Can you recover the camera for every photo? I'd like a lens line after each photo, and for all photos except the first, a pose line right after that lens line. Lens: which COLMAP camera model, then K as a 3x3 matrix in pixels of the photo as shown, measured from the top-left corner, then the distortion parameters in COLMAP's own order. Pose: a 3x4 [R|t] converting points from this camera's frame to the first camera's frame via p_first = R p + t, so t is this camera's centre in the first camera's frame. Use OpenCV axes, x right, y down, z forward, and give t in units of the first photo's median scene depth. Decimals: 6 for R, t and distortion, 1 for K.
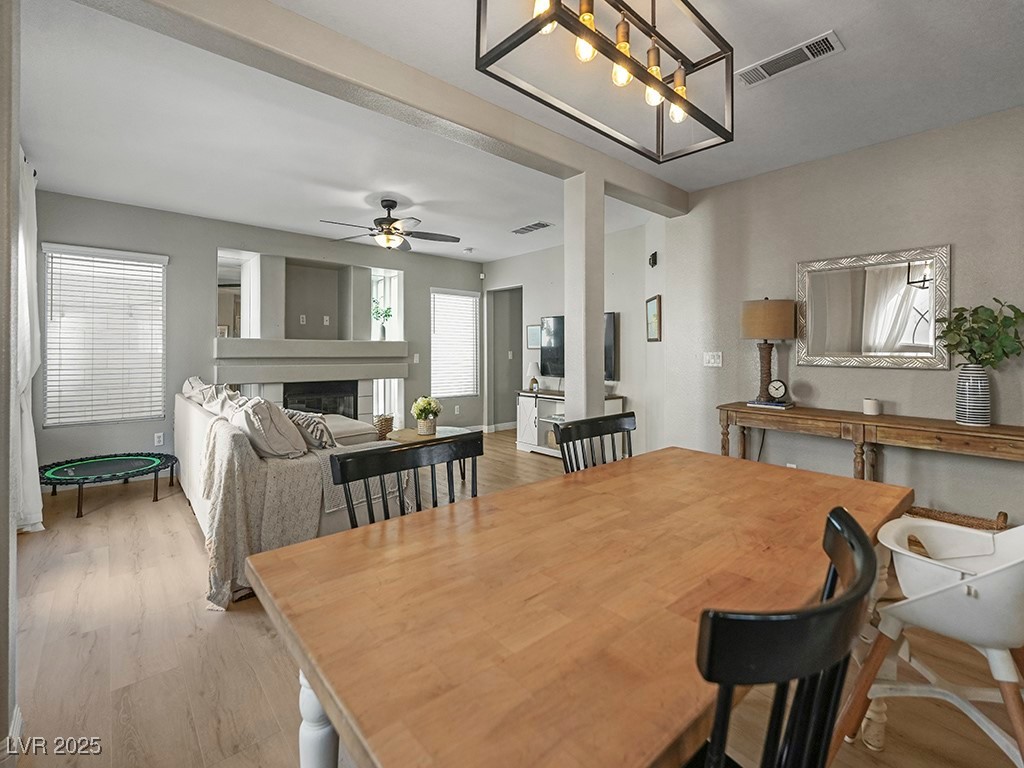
lens RADIAL K [[453.7, 0, 521.1], [0, 453.7, 340.4], [0, 0, 1]] dist [-0.000915, -0.000276]
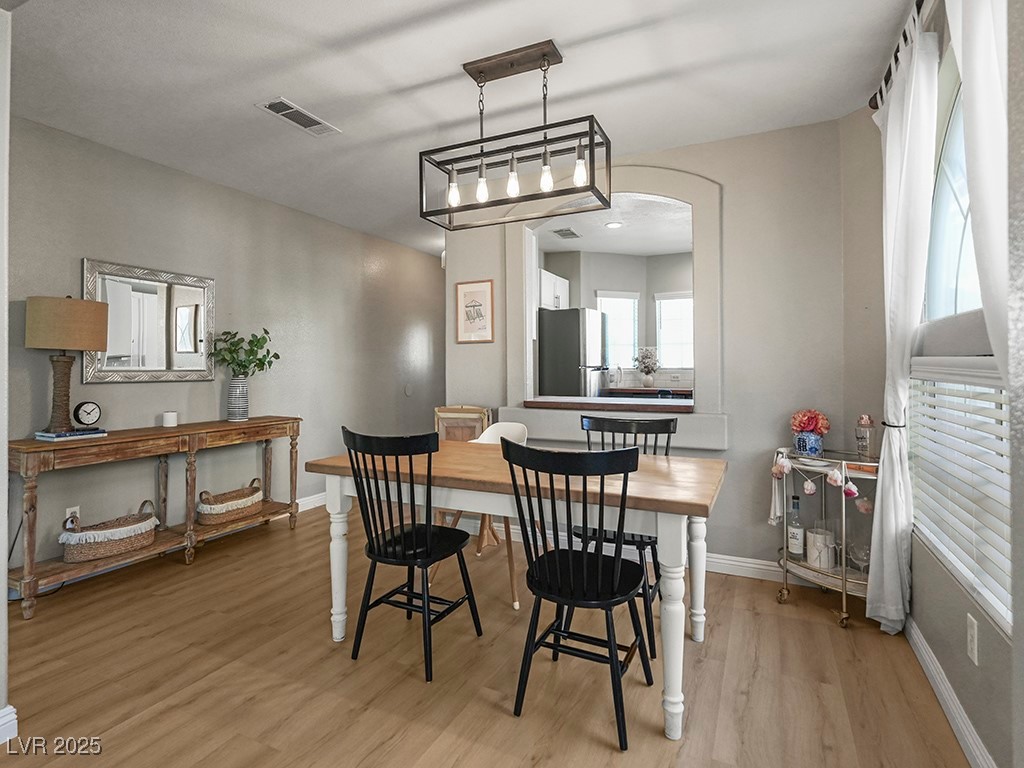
lens RADIAL K [[534.5, 0, 516.7], [0, 534.5, 366.0], [0, 0, 1]] dist [0.003785, 0.001238]
pose [[-0.393709, 0.001679, 0.919234, -0.323496], [-0.014062, 0.999870, -0.007849, 0.010639], [-0.919128, -0.016016, -0.393634, 0.362388]]
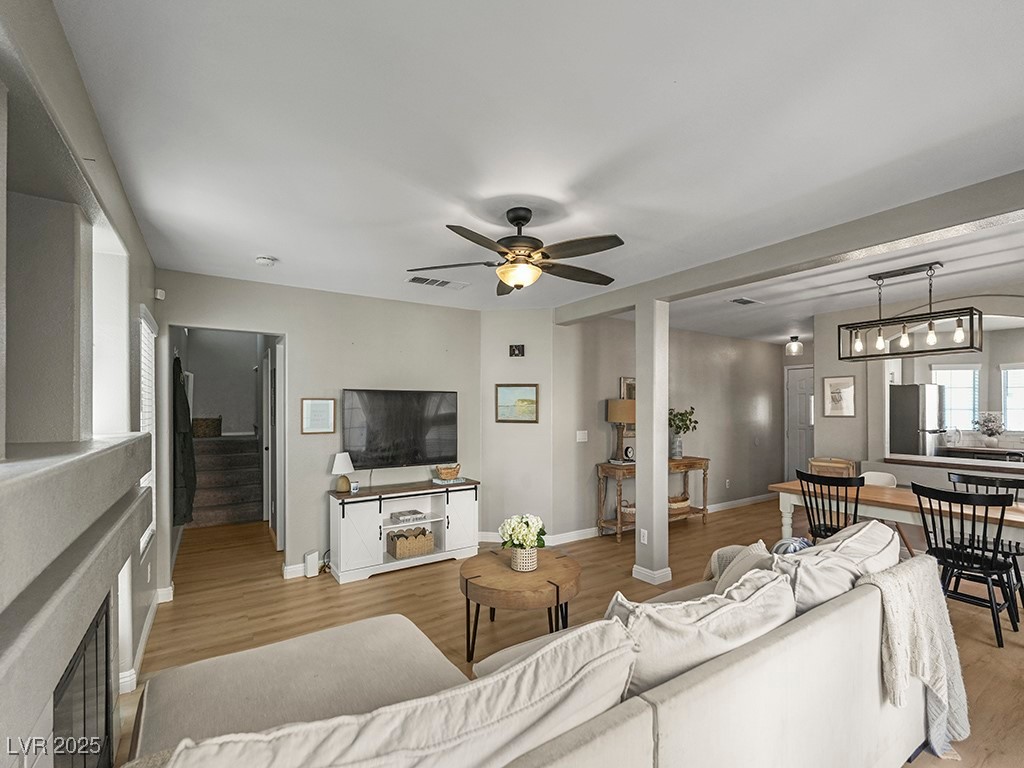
lens RADIAL K [[452.2, 0, 512.9], [0, 452.2, 407.5], [0, 0, 1]] dist [0.000602, 0.000033]
pose [[0.142514, 0.002658, 0.989789, -0.626317], [-0.021777, 0.999763, 0.000451, -0.028194], [-0.989553, -0.021618, 0.142539, 0.639450]]
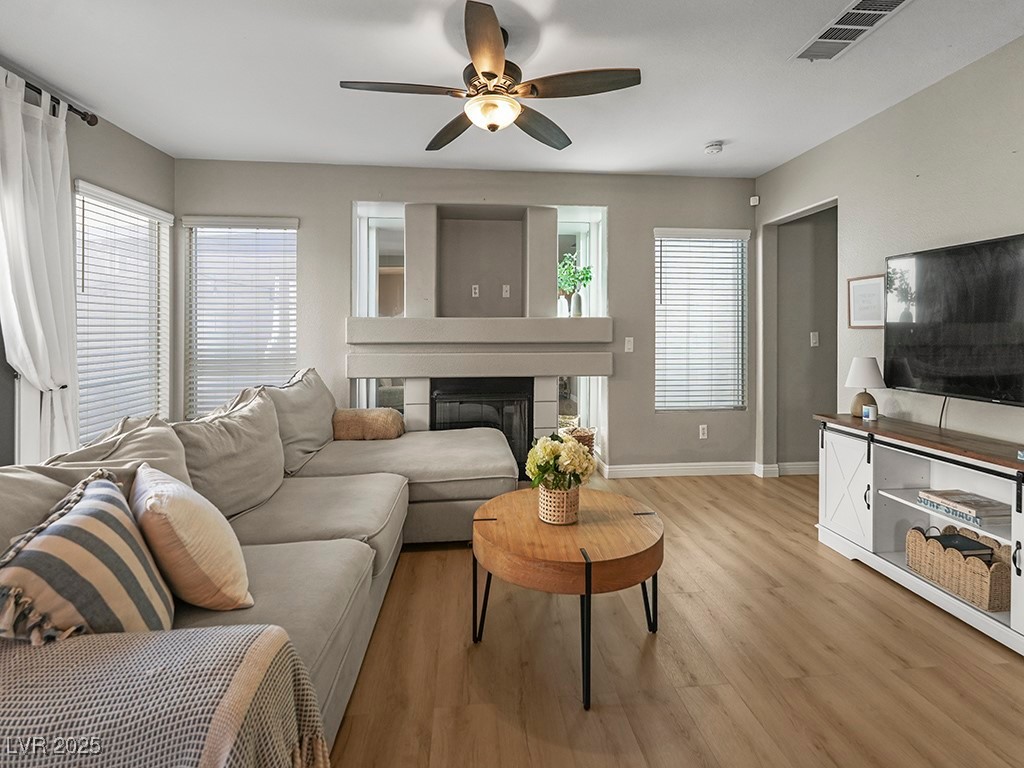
lens RADIAL K [[453.7, 0, 521.1], [0, 453.7, 340.4], [0, 0, 1]] dist [-0.000915, -0.000276]
pose [[0.808907, 0.007306, -0.587891, 0.016123], [0.018676, 0.999099, 0.038113, 0.007583], [0.587640, -0.041810, 0.808042, 0.431015]]
